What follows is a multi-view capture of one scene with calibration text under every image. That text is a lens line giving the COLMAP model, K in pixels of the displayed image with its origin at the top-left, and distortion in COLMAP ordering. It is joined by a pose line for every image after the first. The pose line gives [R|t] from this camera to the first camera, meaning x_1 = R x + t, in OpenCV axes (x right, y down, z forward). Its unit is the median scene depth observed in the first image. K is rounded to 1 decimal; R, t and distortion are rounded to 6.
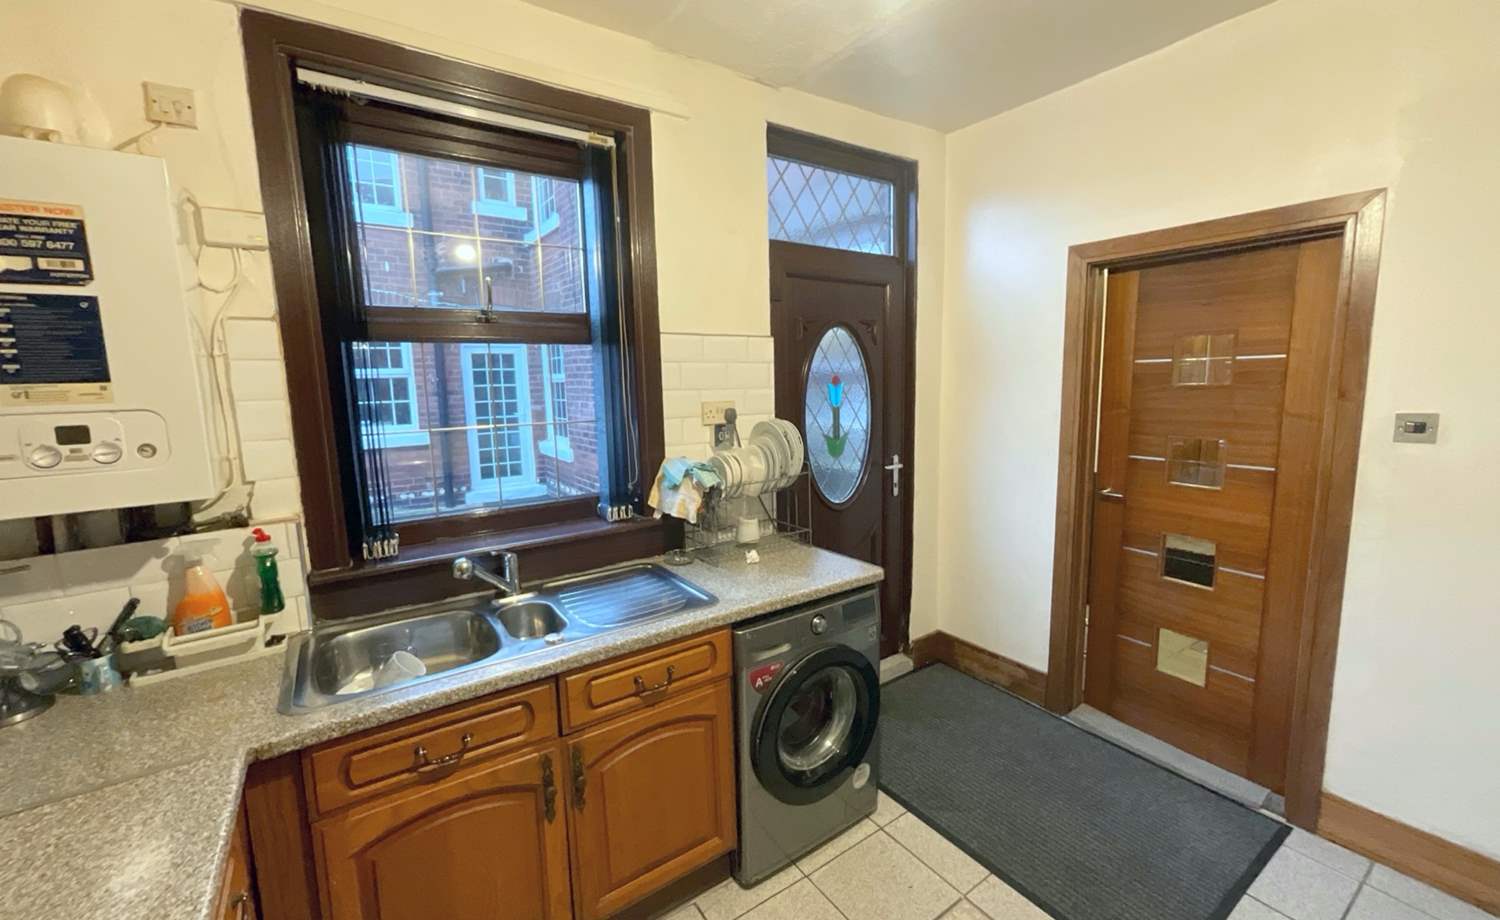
lens RADIAL K [[610.1, 0, 752.0], [0, 610.1, 463.0], [0, 0, 1]] dist [-0.000263, 0.000340]
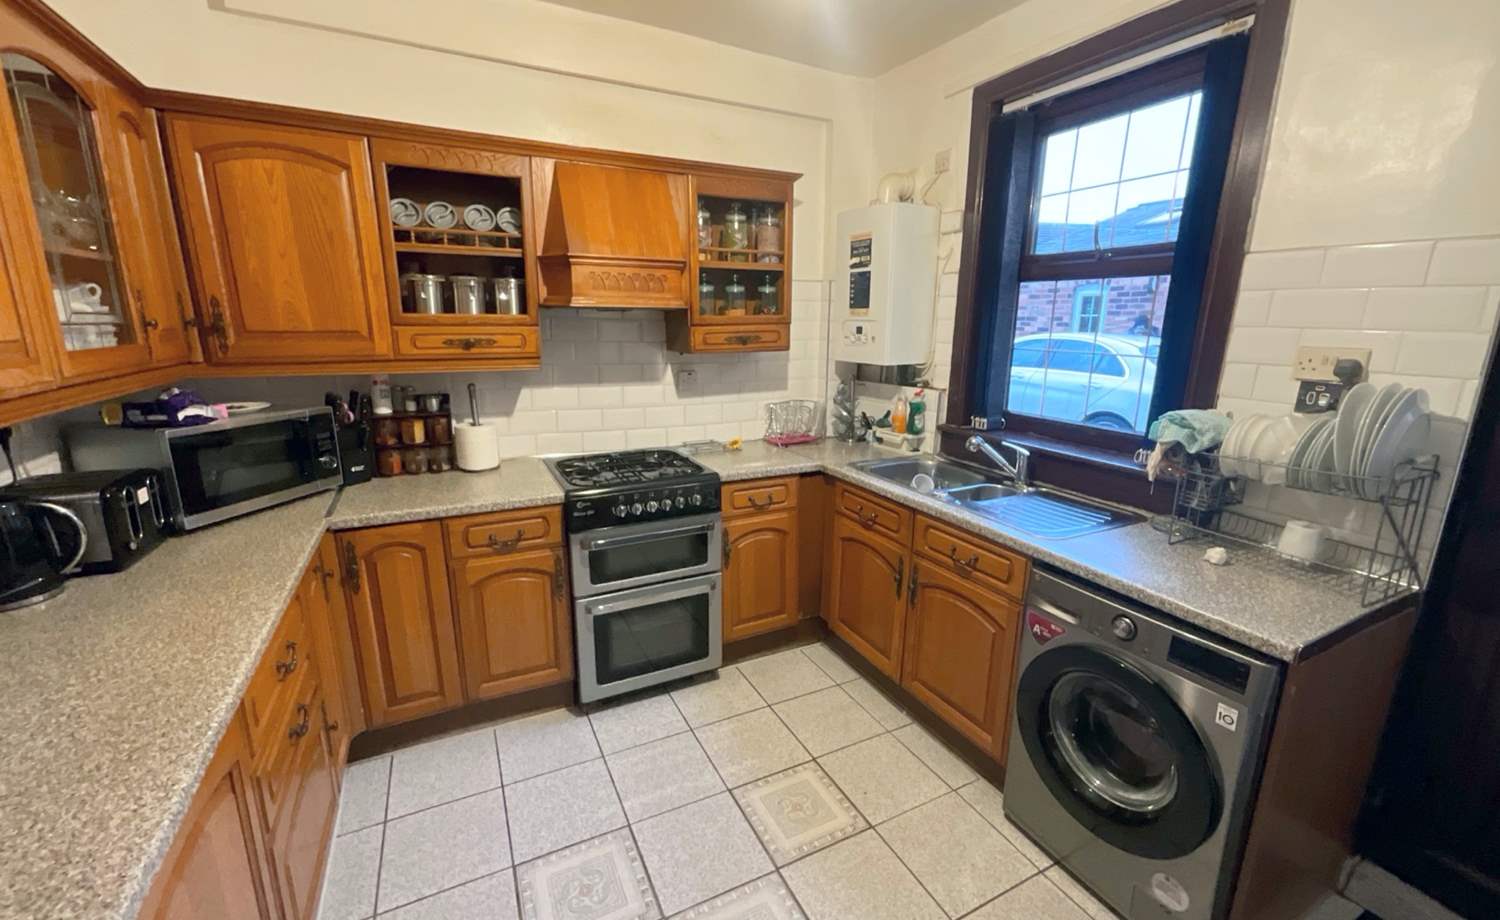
lens RADIAL K [[610.1, 0, 749.2], [0, 610.1, 456.2], [0, 0, 1]] dist [-0.000263, 0.000340]
pose [[-0.142773, 0.237715, -0.960785, 1.050745], [-0.147024, 0.954866, 0.258098, -0.095732], [0.978775, 0.178108, -0.101379, 0.672428]]
